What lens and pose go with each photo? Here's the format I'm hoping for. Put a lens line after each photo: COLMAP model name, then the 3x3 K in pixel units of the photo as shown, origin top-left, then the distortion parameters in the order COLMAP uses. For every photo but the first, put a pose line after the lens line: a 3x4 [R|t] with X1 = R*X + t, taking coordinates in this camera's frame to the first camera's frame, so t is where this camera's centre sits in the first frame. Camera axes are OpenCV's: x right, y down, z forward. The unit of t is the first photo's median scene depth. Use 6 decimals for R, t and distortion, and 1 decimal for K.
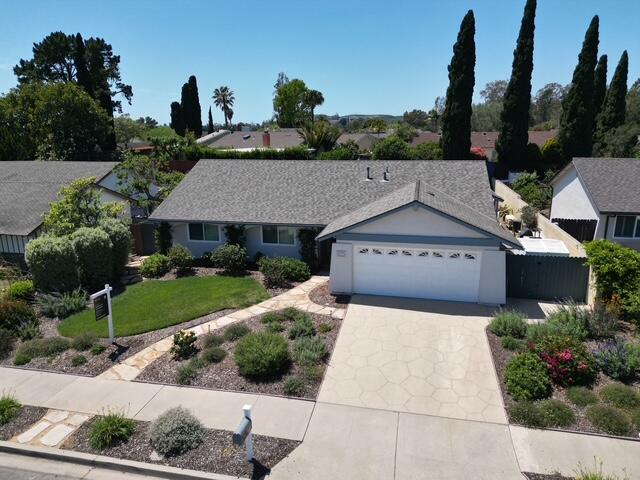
lens RADIAL K [[448.2, 0, 319.4], [0, 448.2, 241.5], [0, 0, 1]] dist [0.070333, -0.063522]
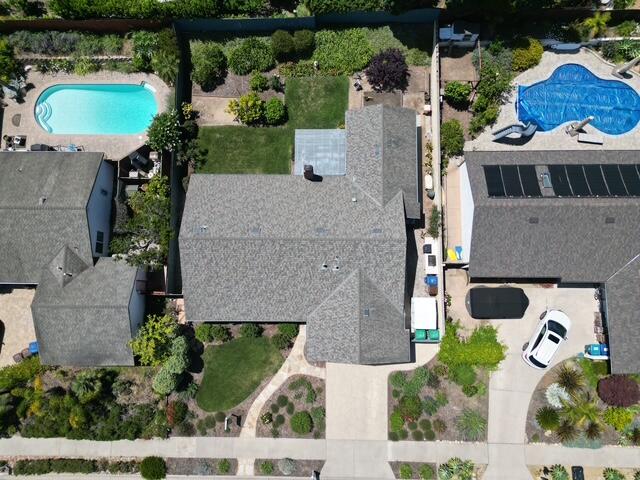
lens RADIAL K [[448.2, 0, 319.4], [0, 448.2, 241.5], [0, 0, 1]] dist [0.070333, -0.063522]
pose [[0.977581, -0.210118, 0.013656, 0.148900], [0.064696, 0.361451, 0.930144, -2.353549], [-0.200376, -0.908407, 0.366941, 0.906402]]
